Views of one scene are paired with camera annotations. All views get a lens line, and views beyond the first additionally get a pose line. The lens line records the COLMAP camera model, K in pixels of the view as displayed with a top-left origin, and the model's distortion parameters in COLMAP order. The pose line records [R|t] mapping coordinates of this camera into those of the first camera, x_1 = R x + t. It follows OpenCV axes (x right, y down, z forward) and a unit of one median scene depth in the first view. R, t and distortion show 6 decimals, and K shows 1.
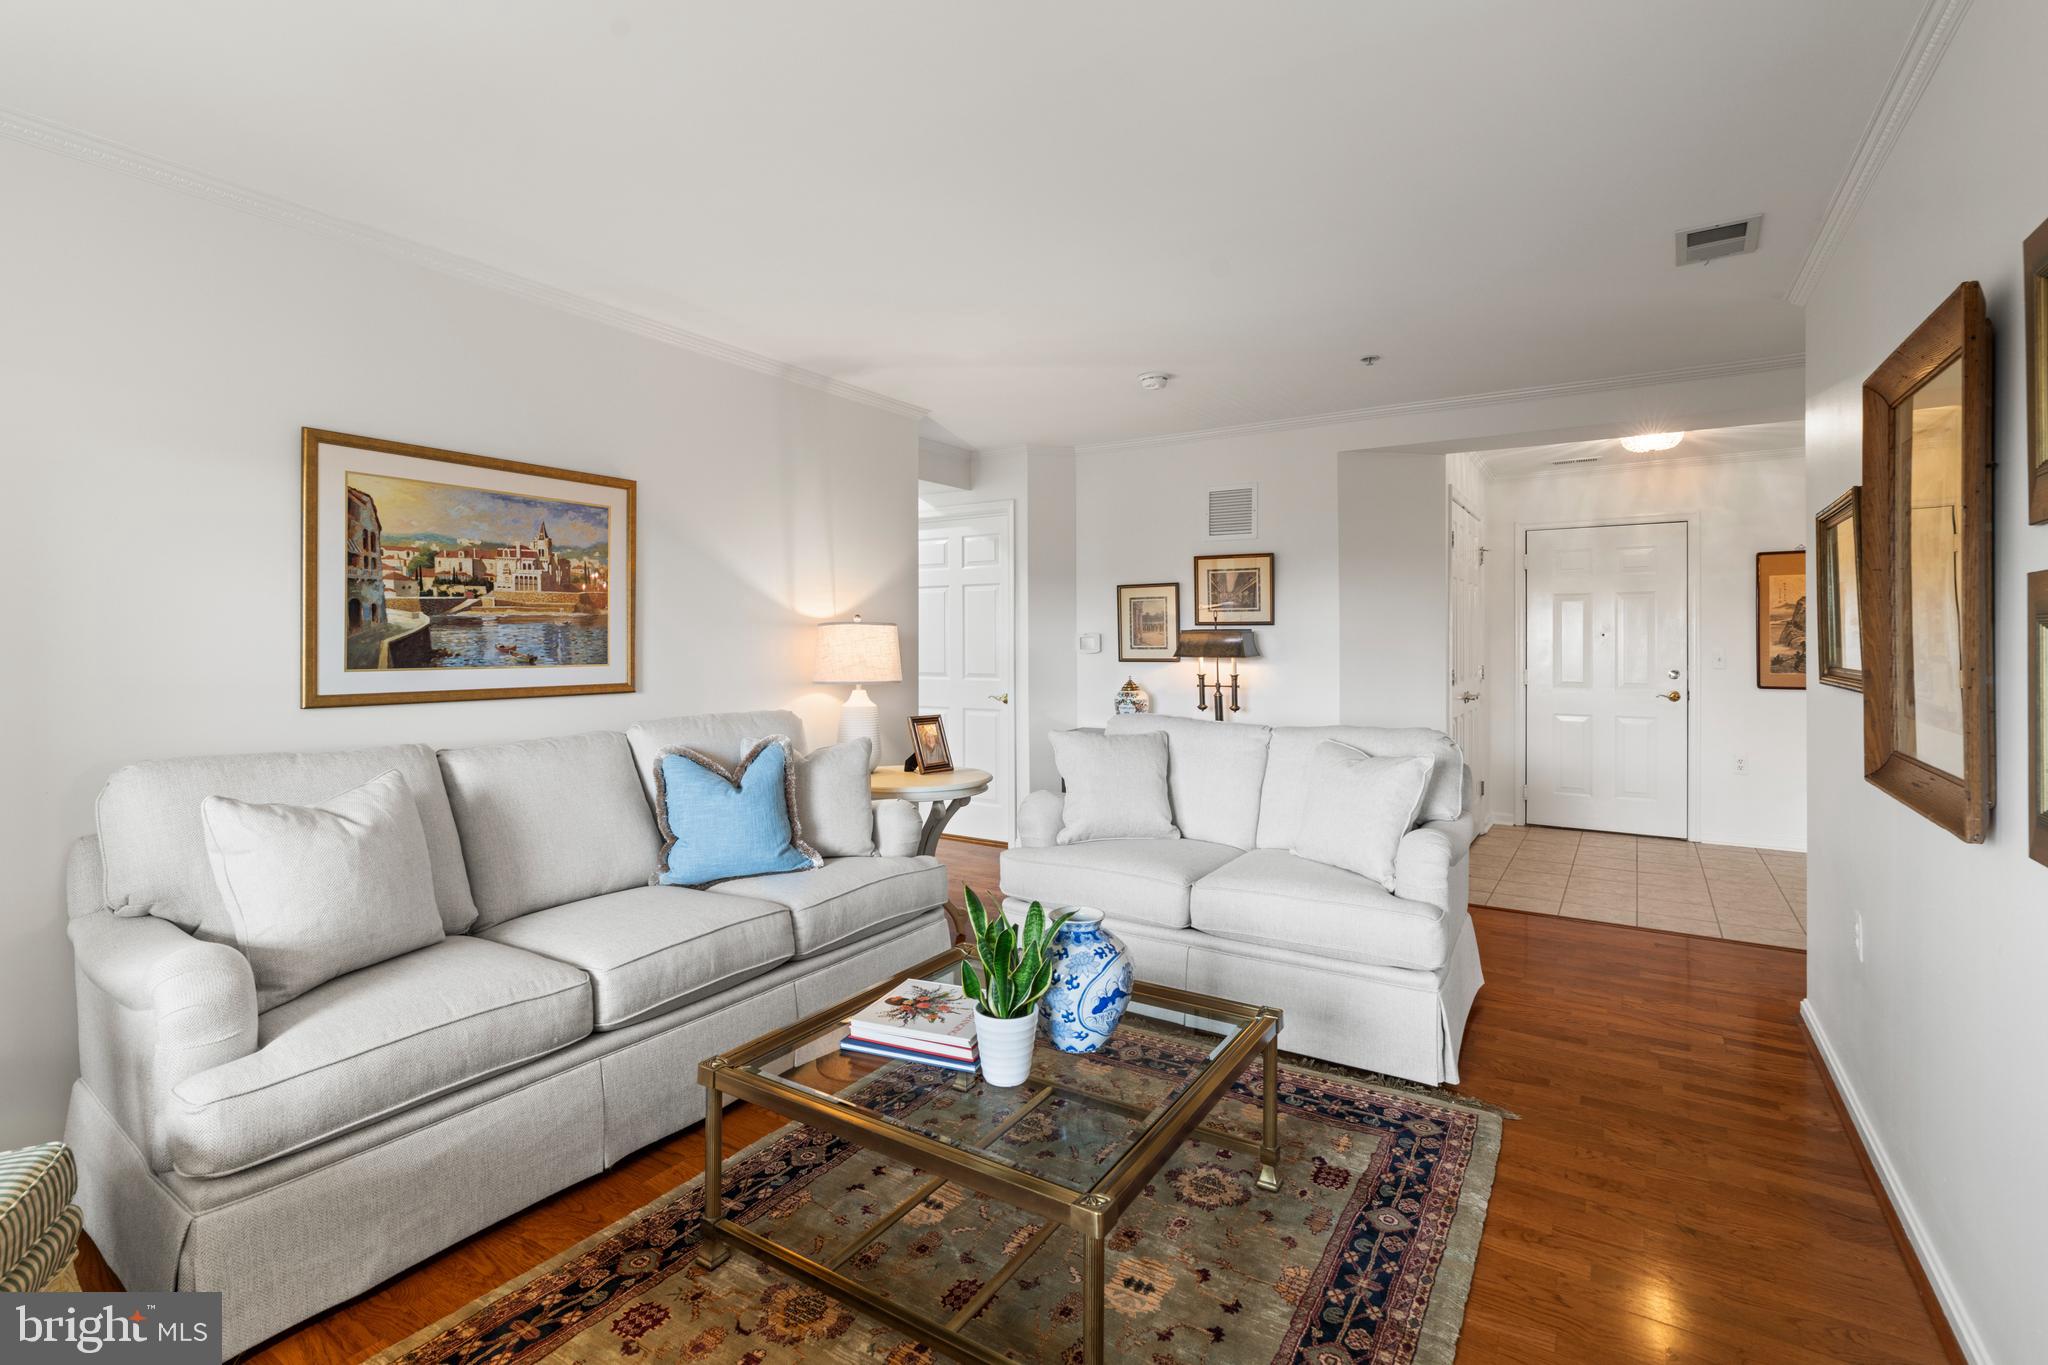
lens RADIAL K [[931.5, 0, 990.4], [0, 931.5, 643.8], [0, 0, 1]] dist [-0.025056, 0.000093]
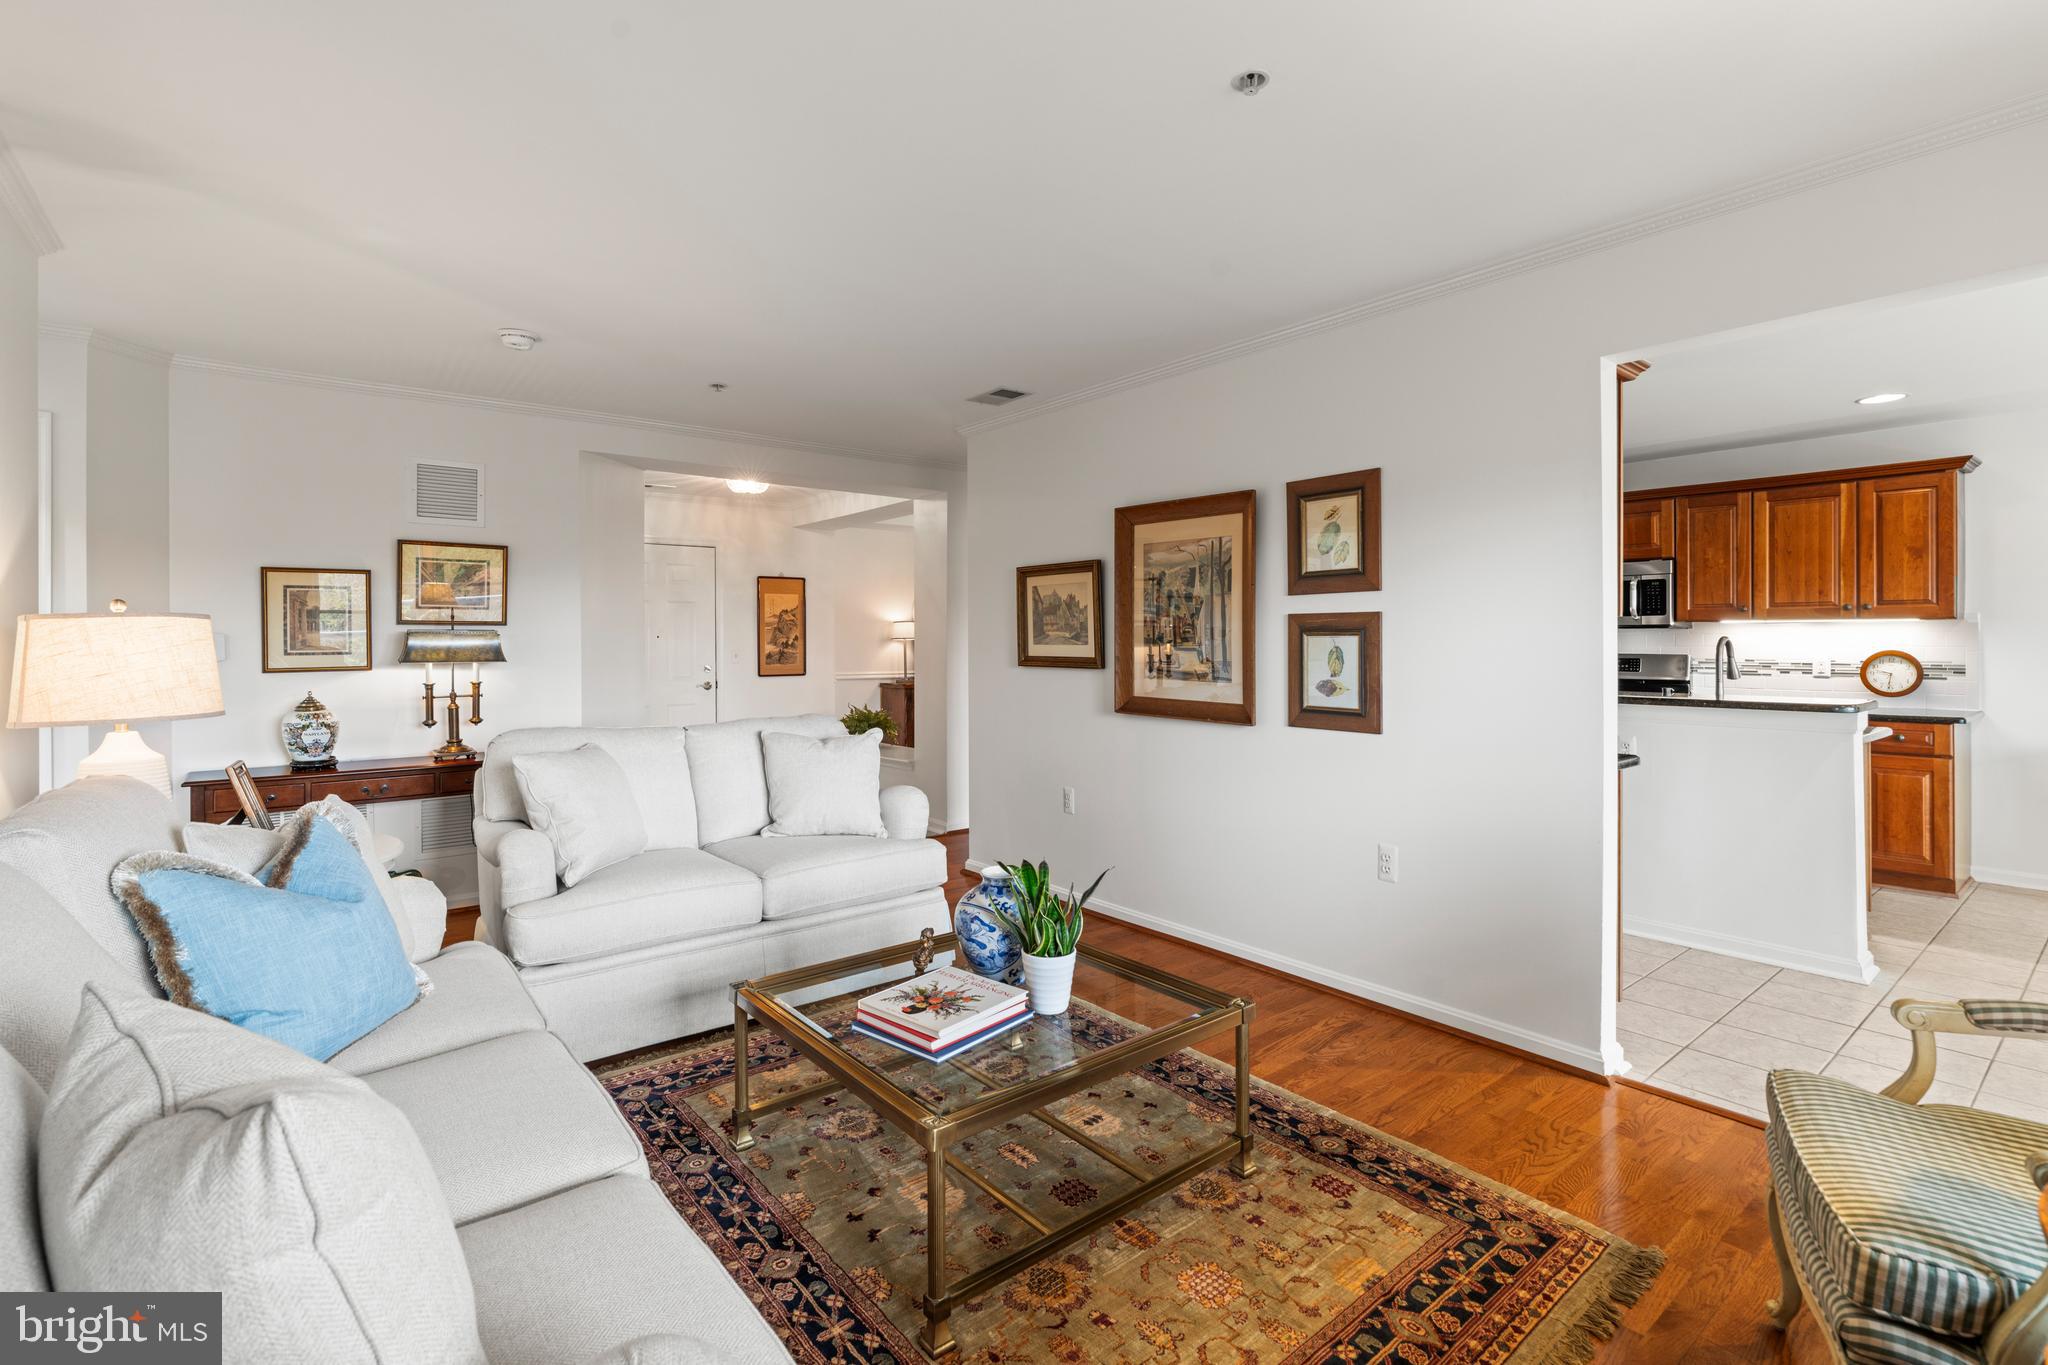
lens RADIAL K [[927.5, 0, 1024.1], [0, 927.5, 675.1], [0, 0, 1]] dist [0.000041, 0.000026]
pose [[0.302662, -0.037114, 0.952375, -0.405053], [0.005306, 0.999292, 0.037256, -0.002998], [-0.953083, -0.006223, 0.302645, 0.240923]]
